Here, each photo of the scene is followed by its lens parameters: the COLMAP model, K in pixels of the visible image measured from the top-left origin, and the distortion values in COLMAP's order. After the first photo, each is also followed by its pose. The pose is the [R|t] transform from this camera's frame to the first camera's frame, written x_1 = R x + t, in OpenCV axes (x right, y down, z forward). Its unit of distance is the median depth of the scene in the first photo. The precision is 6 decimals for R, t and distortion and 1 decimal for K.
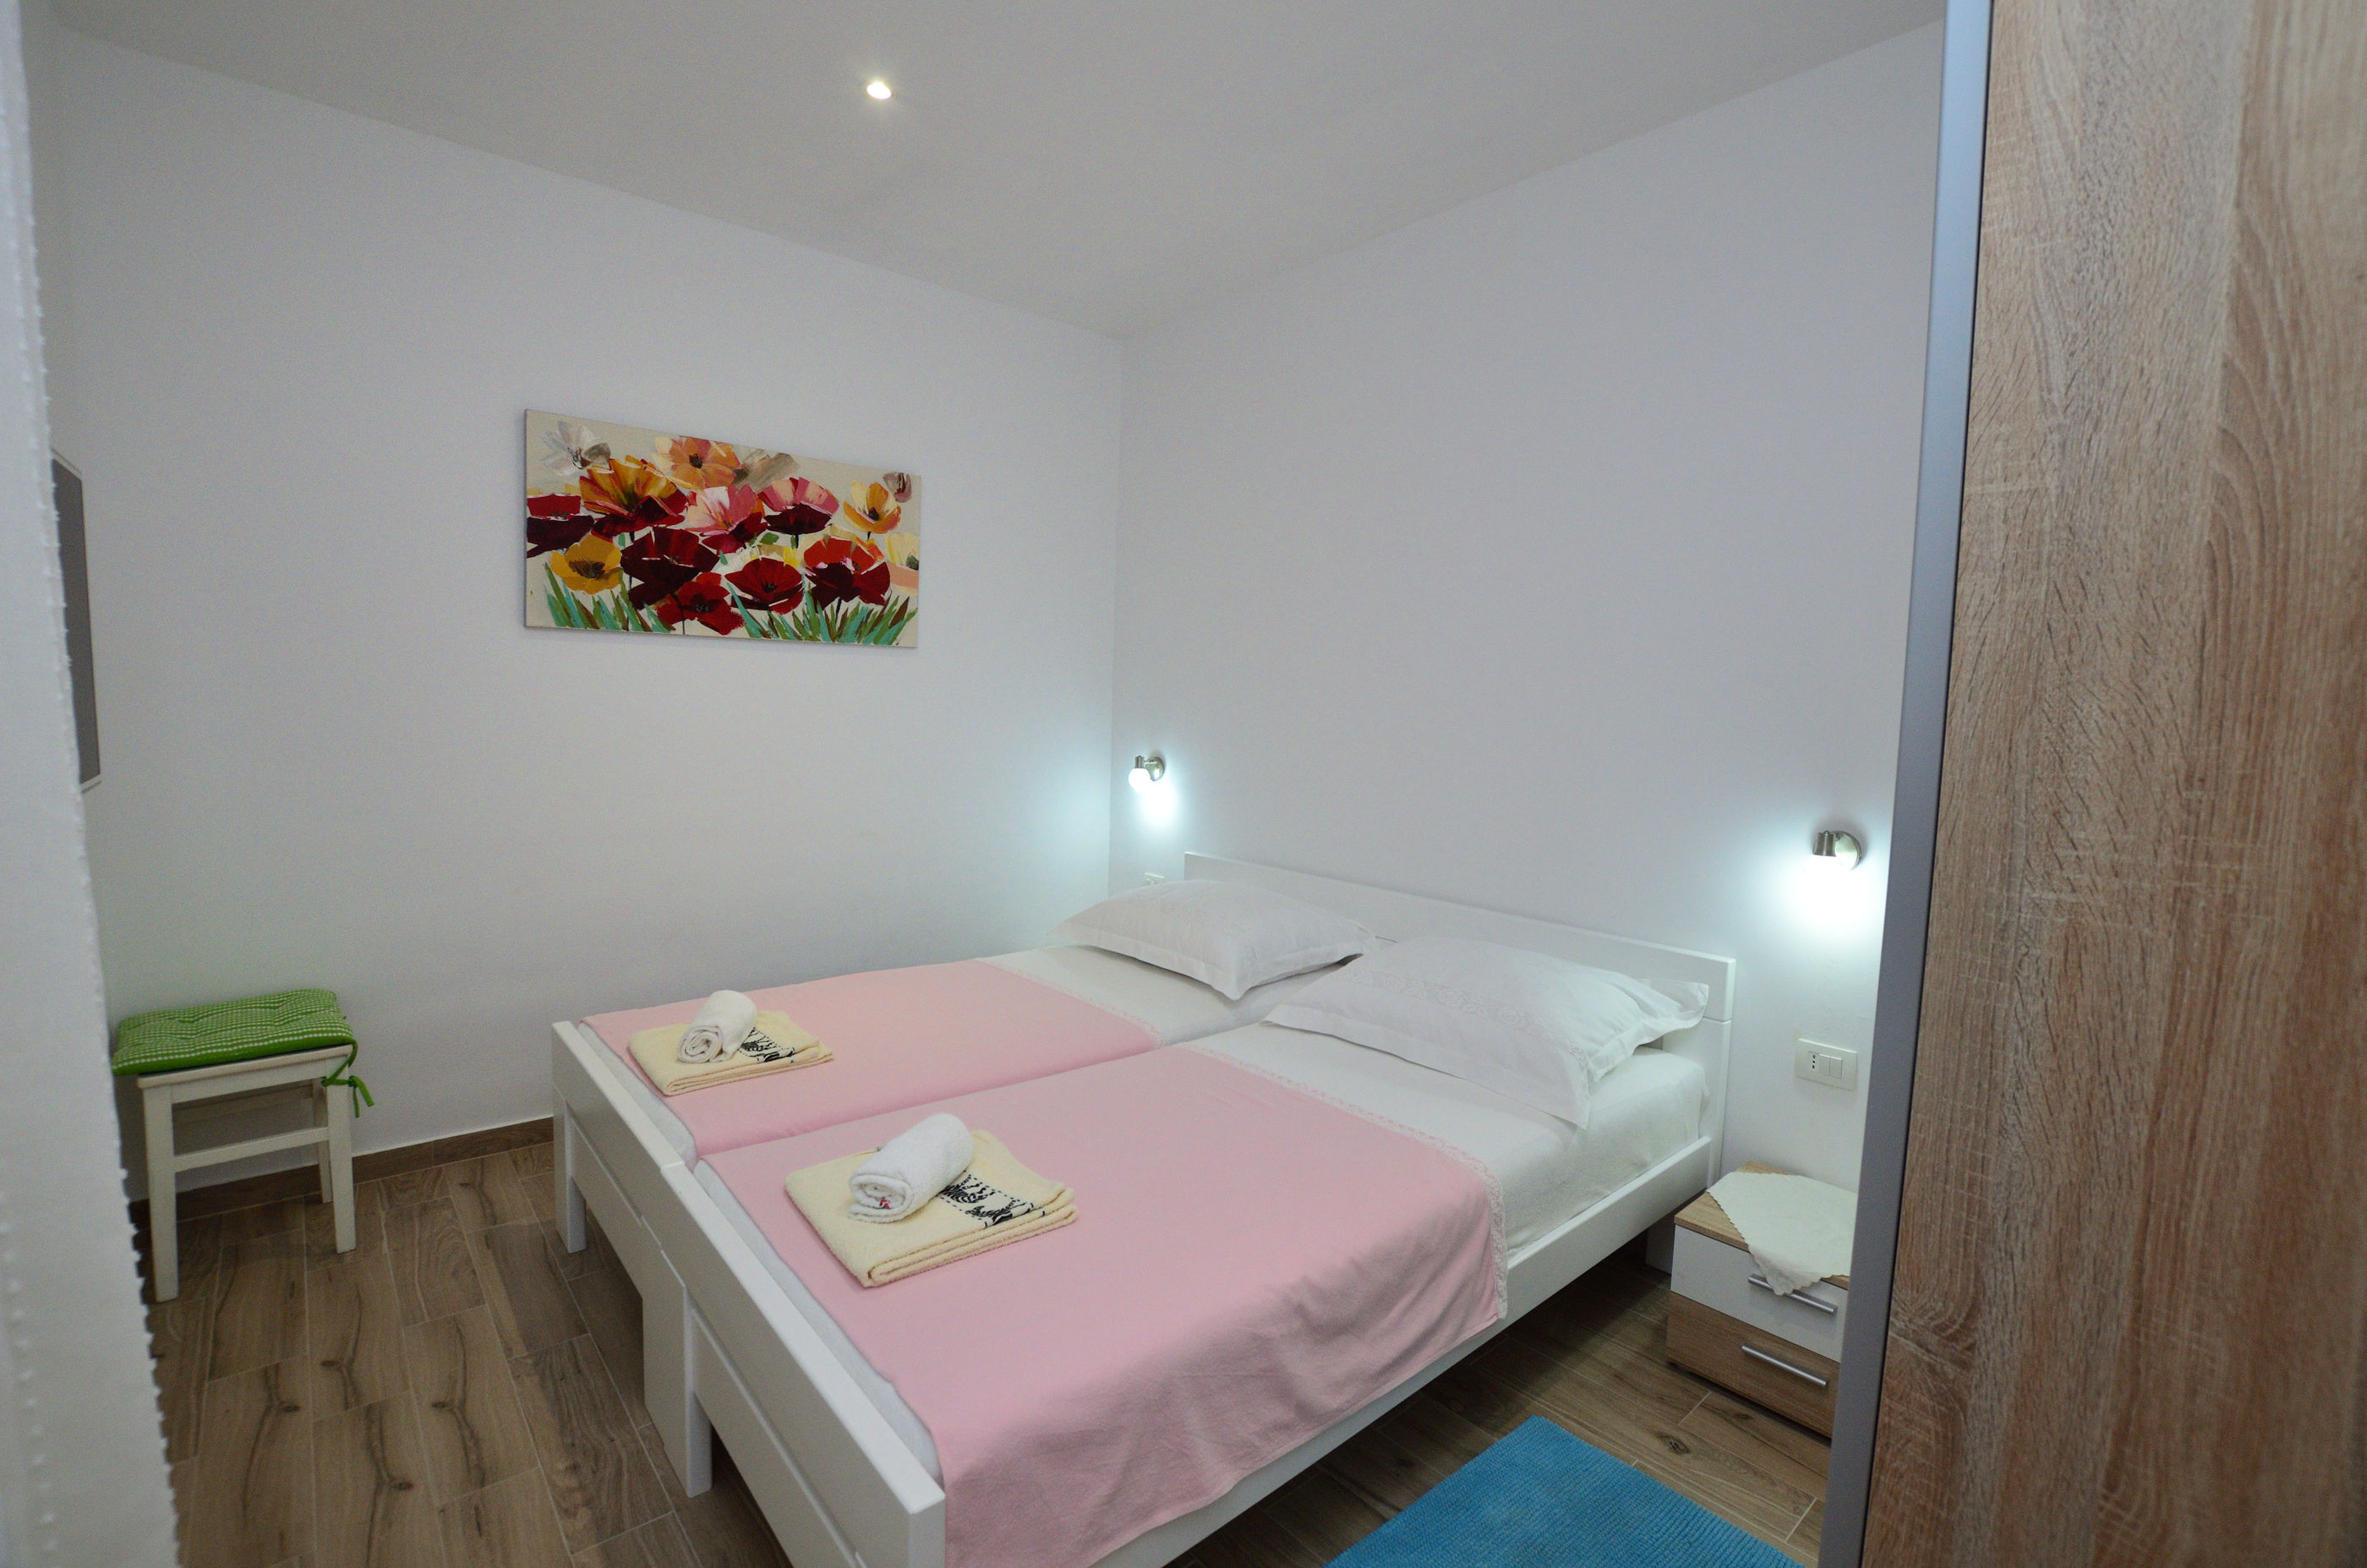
lens RADIAL K [[1042.4, 0, 1189.8], [0, 1042.4, 775.8], [0, 0, 1]] dist [-0.035297, 0.006048]
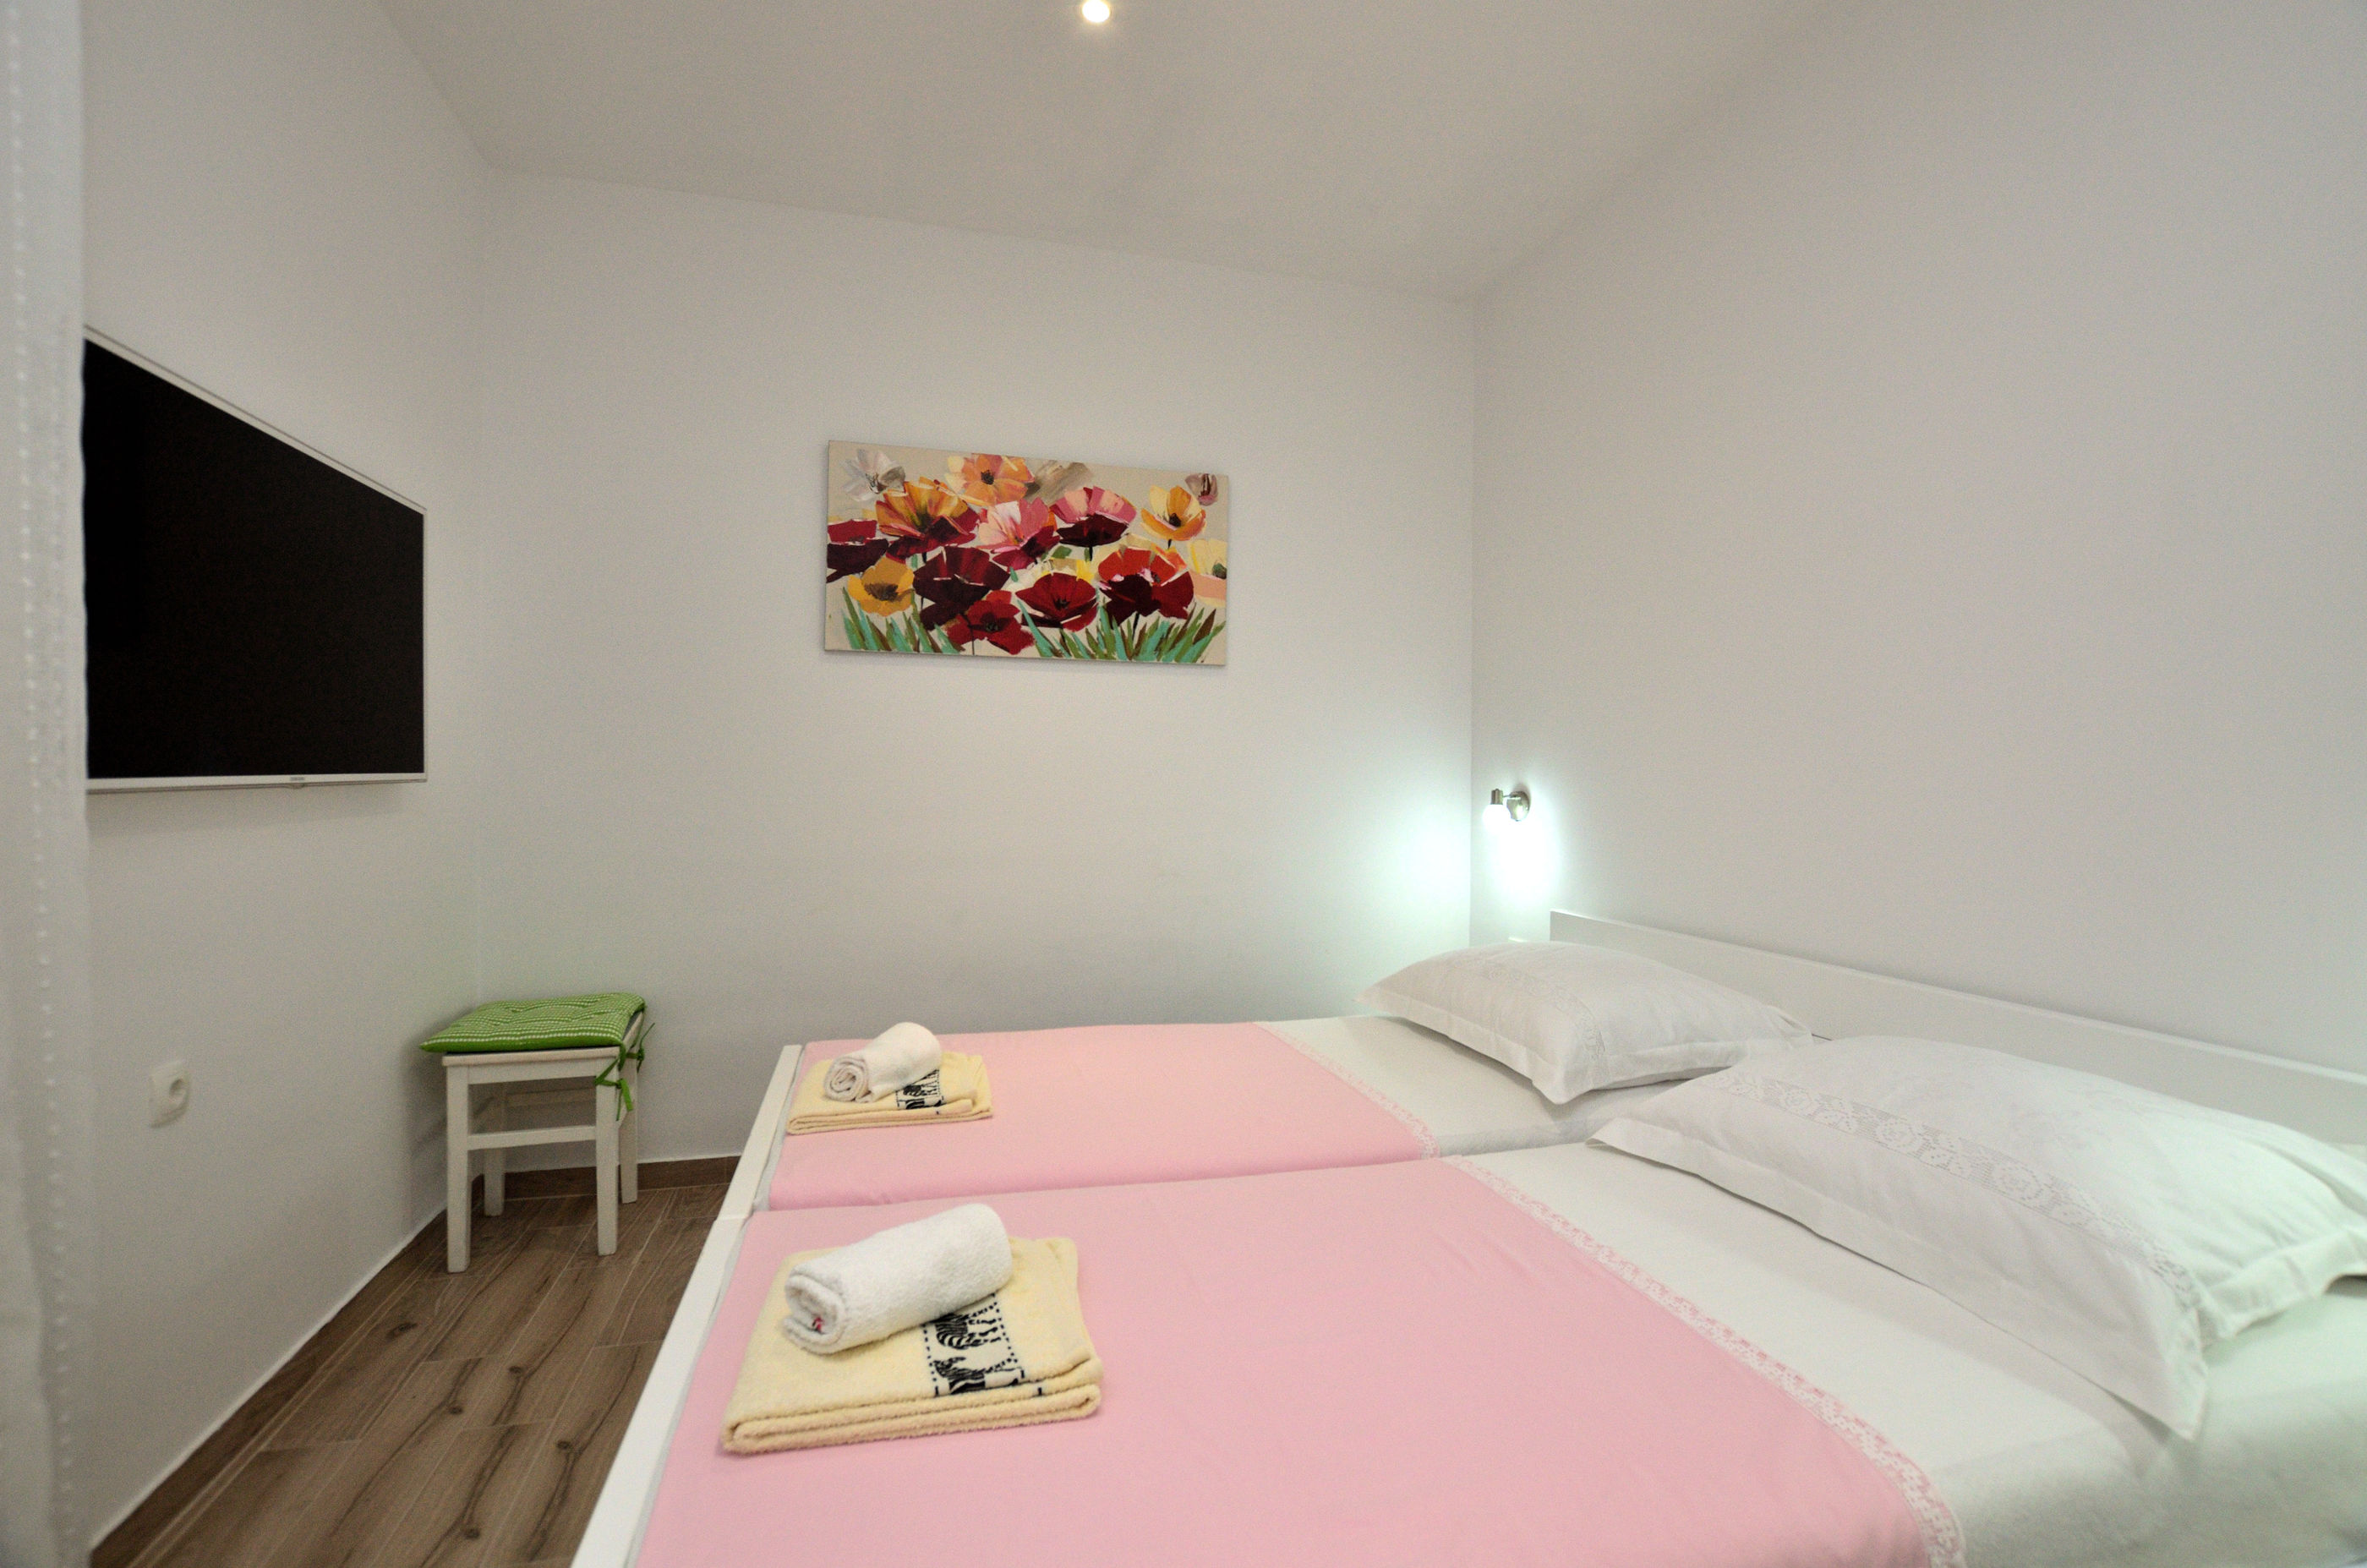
lens RADIAL K [[1042.4, 0, 1189.8], [0, 1042.4, 775.8], [0, 0, 1]] dist [-0.035297, 0.006048]
pose [[0.900687, -0.020213, -0.433998, 0.117087], [-0.016499, 0.996605, -0.080657, 0.053193], [0.434155, 0.079807, 0.897296, 0.240281]]
